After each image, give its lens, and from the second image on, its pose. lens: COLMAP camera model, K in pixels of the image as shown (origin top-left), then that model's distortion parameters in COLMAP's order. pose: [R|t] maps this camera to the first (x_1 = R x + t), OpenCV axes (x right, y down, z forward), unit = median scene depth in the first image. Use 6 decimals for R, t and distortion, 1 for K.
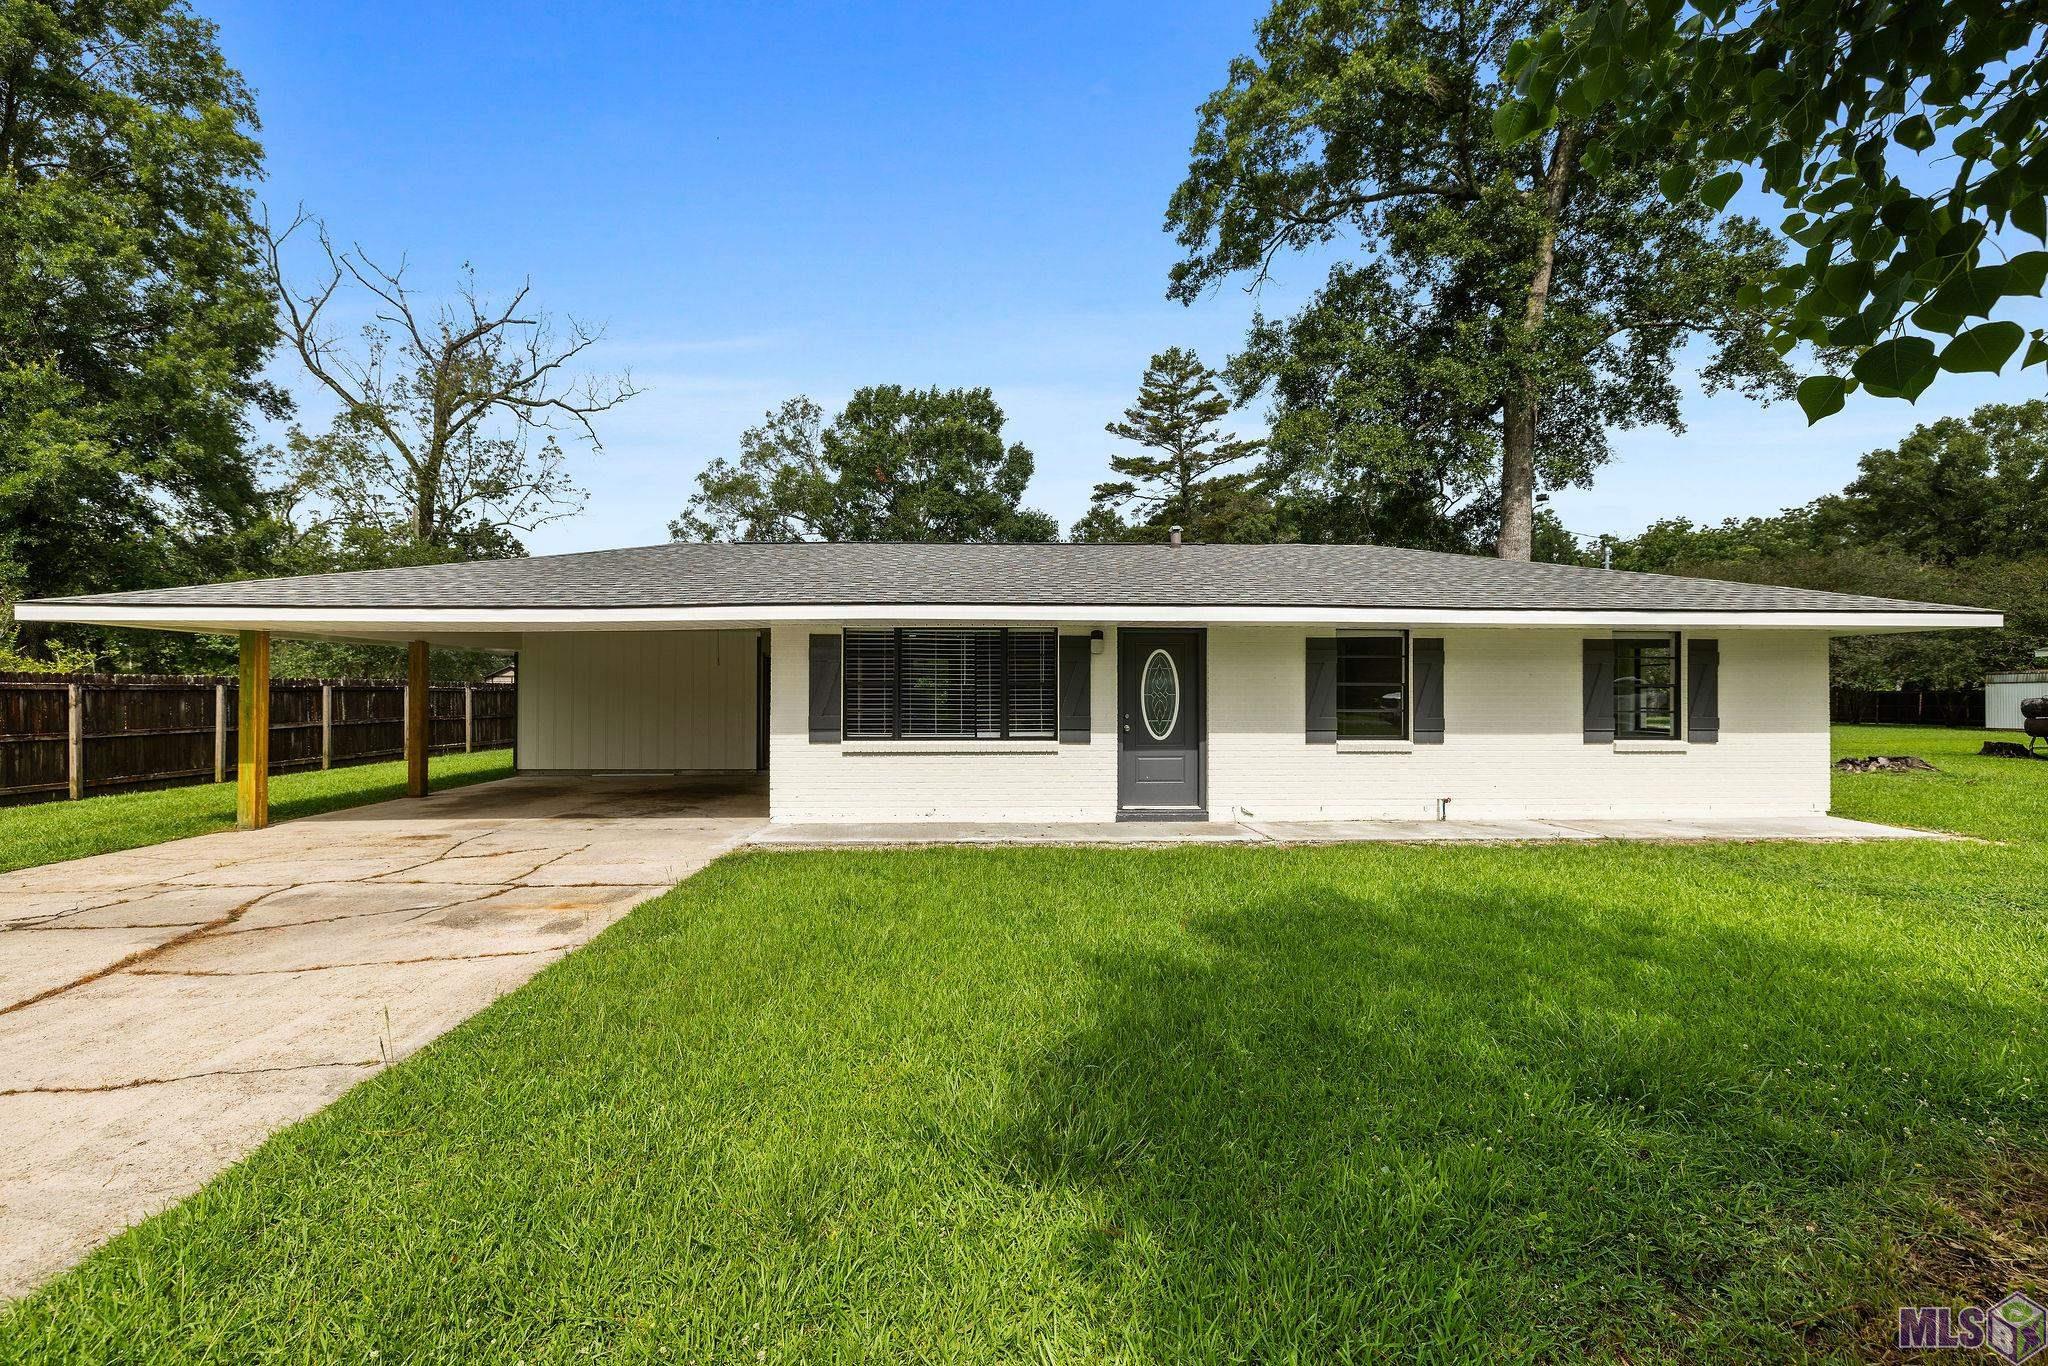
lens RADIAL K [[864.3, 0, 1034.3], [0, 864.3, 692.1], [0, 0, 1]] dist [0.002897, -0.000133]
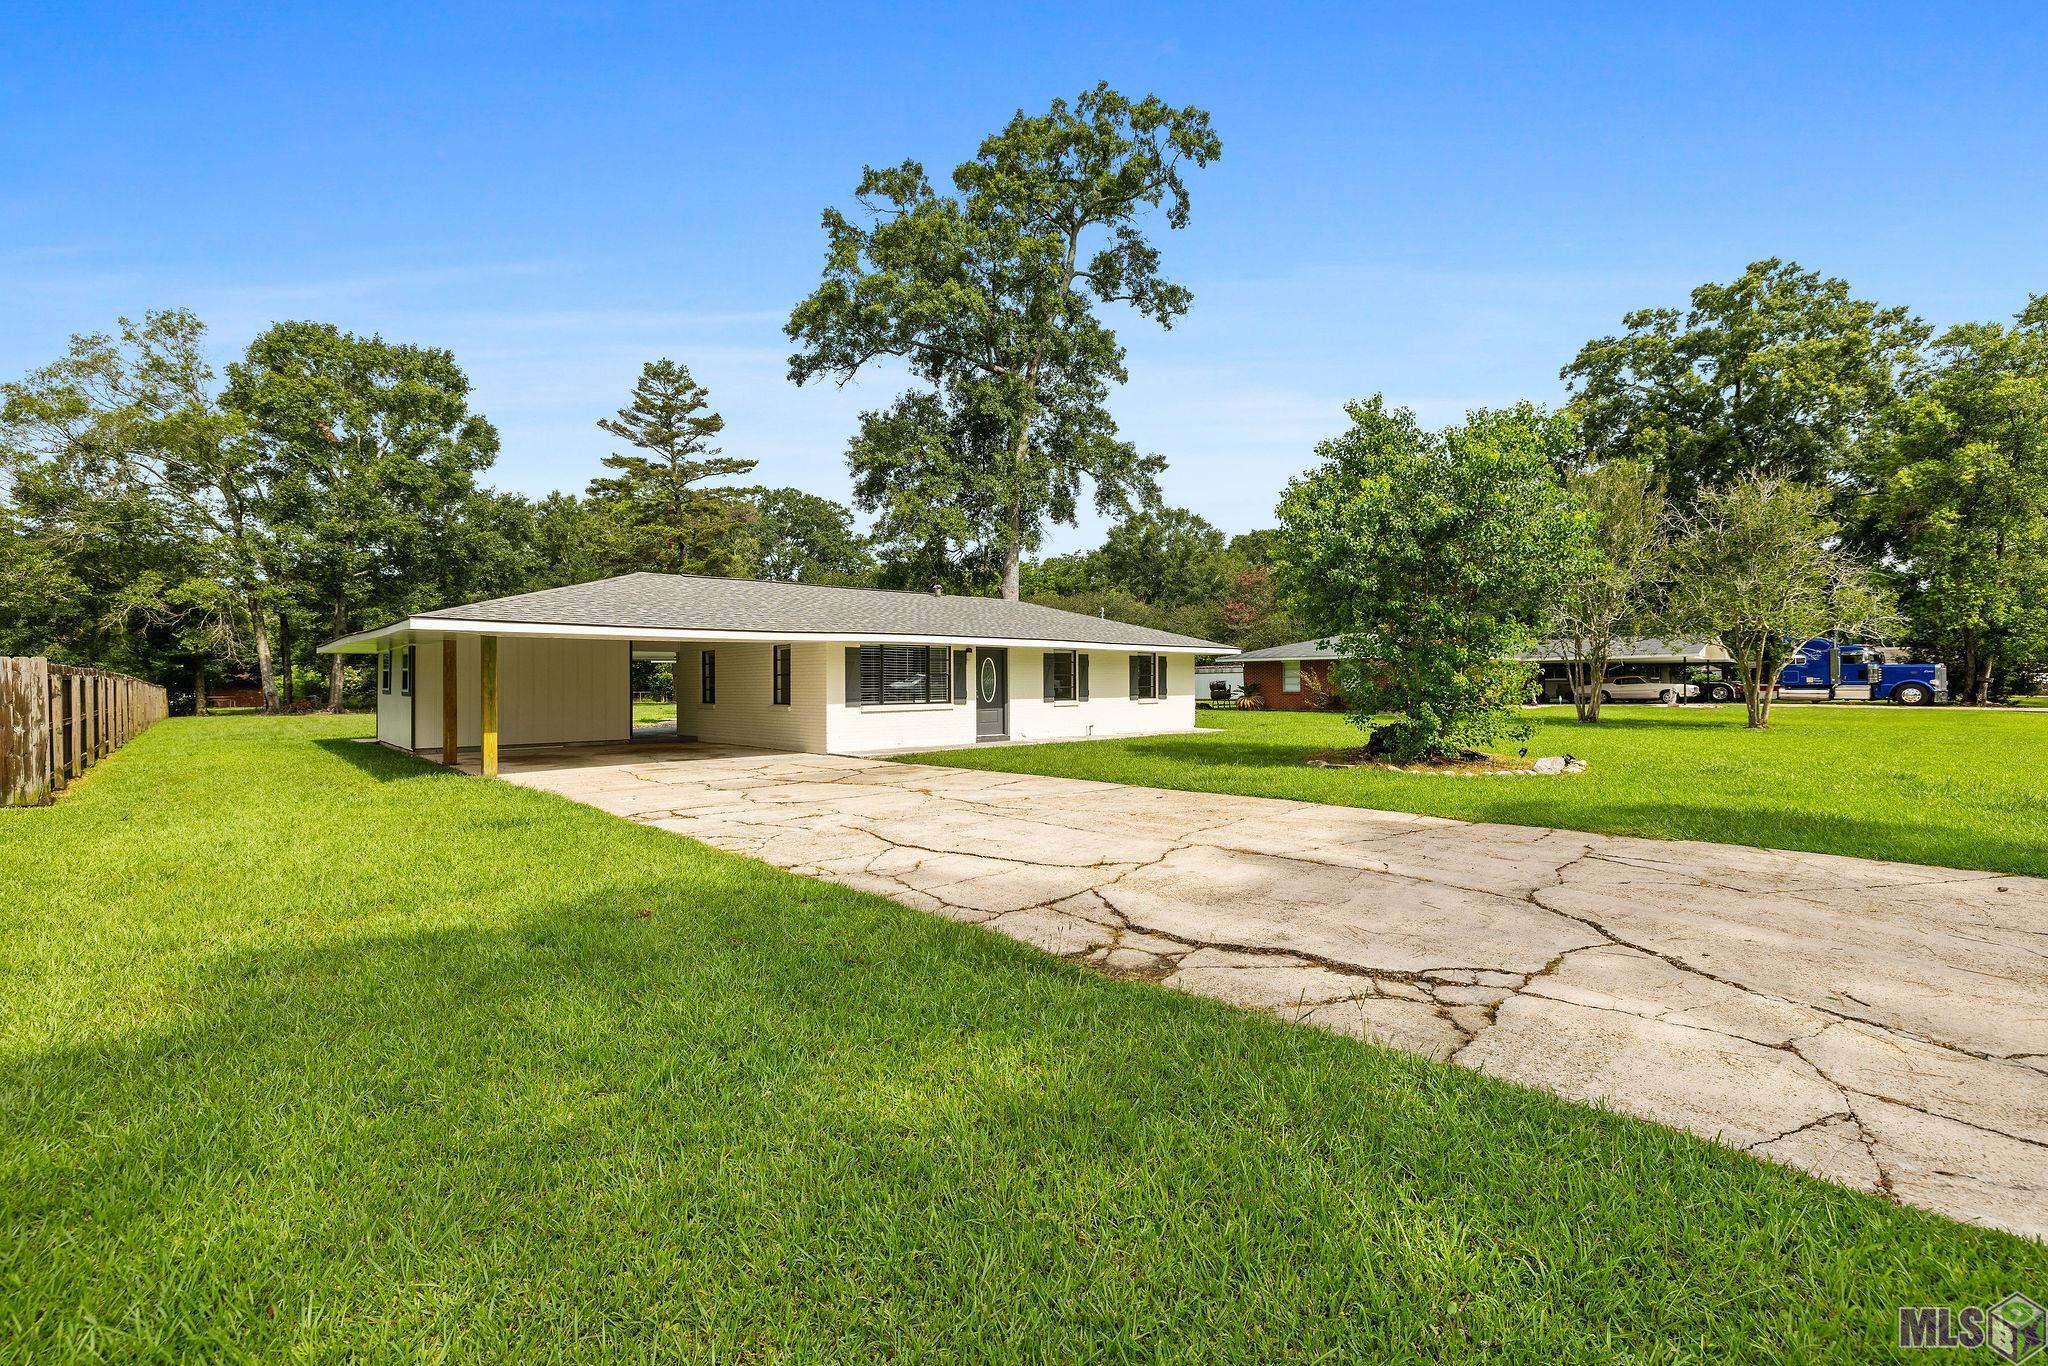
lens RADIAL K [[864.3, 0, 1017.4], [0, 864.3, 681.9], [0, 0, 1]] dist [0.002897, -0.000133]
pose [[0.768196, -0.003473, 0.640205, -0.203169], [0.002538, 0.999994, 0.002379, 0.000338], [-0.640210, -0.000202, 0.768200, -0.110059]]
